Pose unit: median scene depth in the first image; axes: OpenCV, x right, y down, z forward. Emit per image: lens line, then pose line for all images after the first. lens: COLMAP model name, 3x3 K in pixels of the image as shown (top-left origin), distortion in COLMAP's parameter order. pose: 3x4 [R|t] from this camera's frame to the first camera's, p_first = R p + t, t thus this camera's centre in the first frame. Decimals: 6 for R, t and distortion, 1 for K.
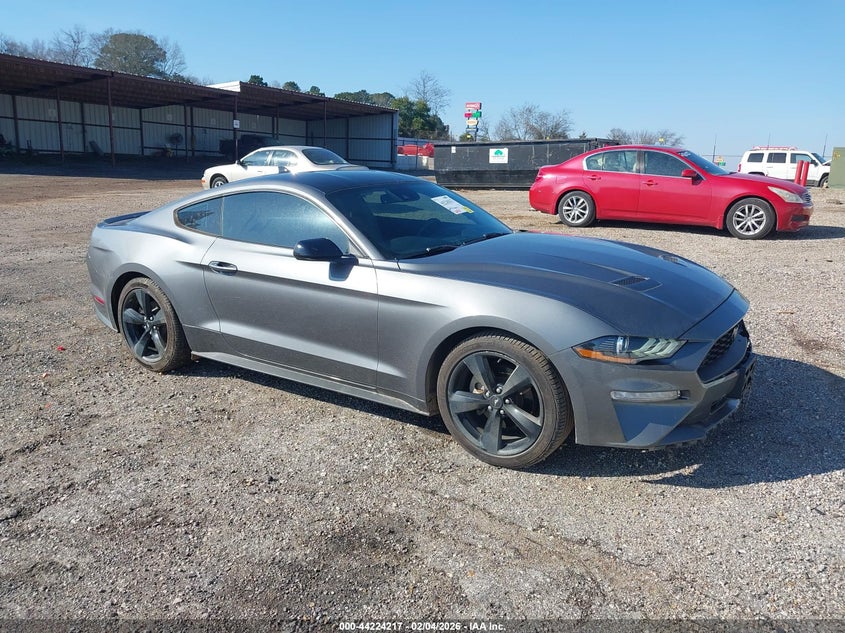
lens RADIAL K [[667.2, 0, 425.1], [0, 667.2, 317.6], [0, 0, 1]] dist [0.089194, -0.086825]
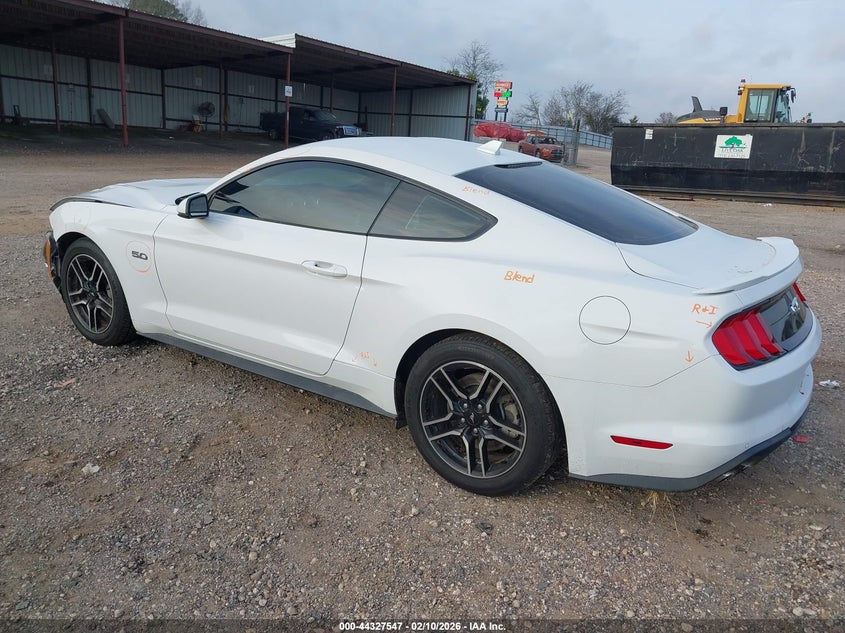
lens RADIAL K [[667.2, 0, 425.1], [0, 667.2, 317.6], [0, 0, 1]] dist [0.089194, -0.086825]
pose [[0.999273, 0.034512, -0.016187, -0.097029], [-0.034045, 0.999020, 0.028295, -0.055466], [0.017147, -0.027723, 0.999469, 0.220874]]
